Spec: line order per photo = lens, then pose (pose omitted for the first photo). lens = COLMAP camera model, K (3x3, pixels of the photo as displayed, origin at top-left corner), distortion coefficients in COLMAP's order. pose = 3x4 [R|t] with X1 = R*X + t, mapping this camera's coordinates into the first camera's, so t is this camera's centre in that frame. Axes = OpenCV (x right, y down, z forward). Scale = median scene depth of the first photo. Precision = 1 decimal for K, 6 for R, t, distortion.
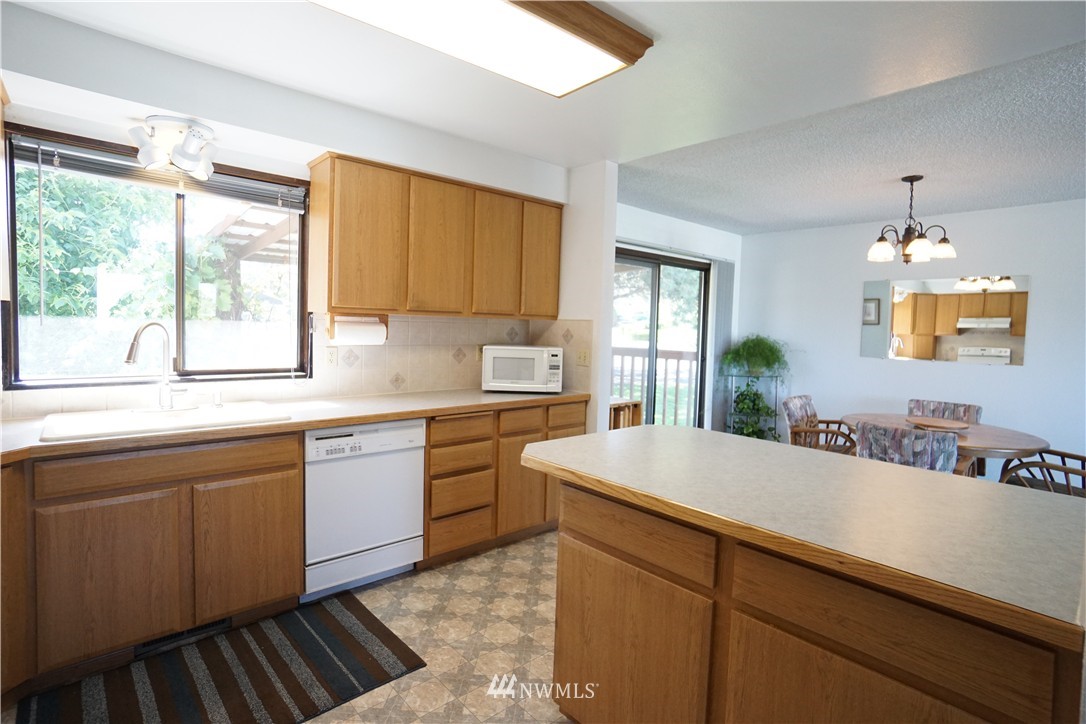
lens RADIAL K [[549.7, 0, 538.3], [0, 549.7, 356.0], [0, 0, 1]] dist [-0.006187, 0.010243]
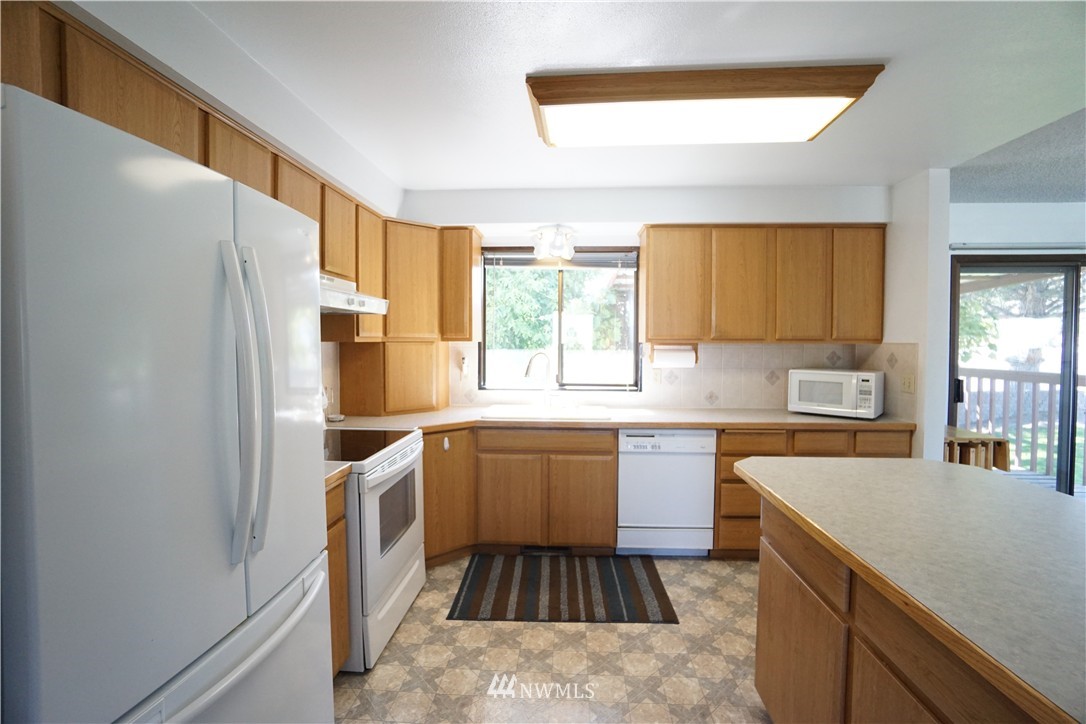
lens RADIAL K [[499.0, 0, 544.1], [0, 499.0, 359.8], [0, 0, 1]] dist [-0.014849, 0.001432]
pose [[0.712950, 0.003078, -0.701208, 0.308641], [-0.023174, 0.999548, -0.019174, -0.010045], [0.700832, 0.029920, 0.712699, -0.037397]]
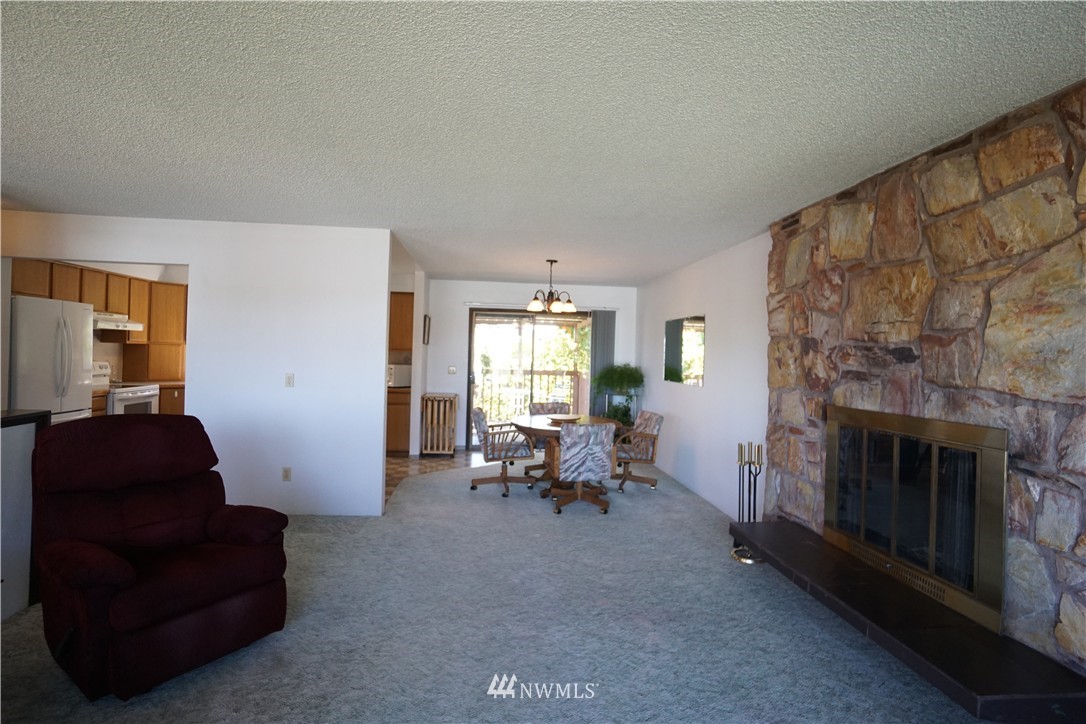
lens RADIAL K [[549.7, 0, 537.3], [0, 549.7, 358.5], [0, 0, 1]] dist [-0.006187, 0.010243]
pose [[0.814619, 0.002070, -0.579993, 2.157464], [-0.039623, 0.997856, -0.052089, 0.062856], [0.578642, 0.065414, 0.812954, -0.483841]]
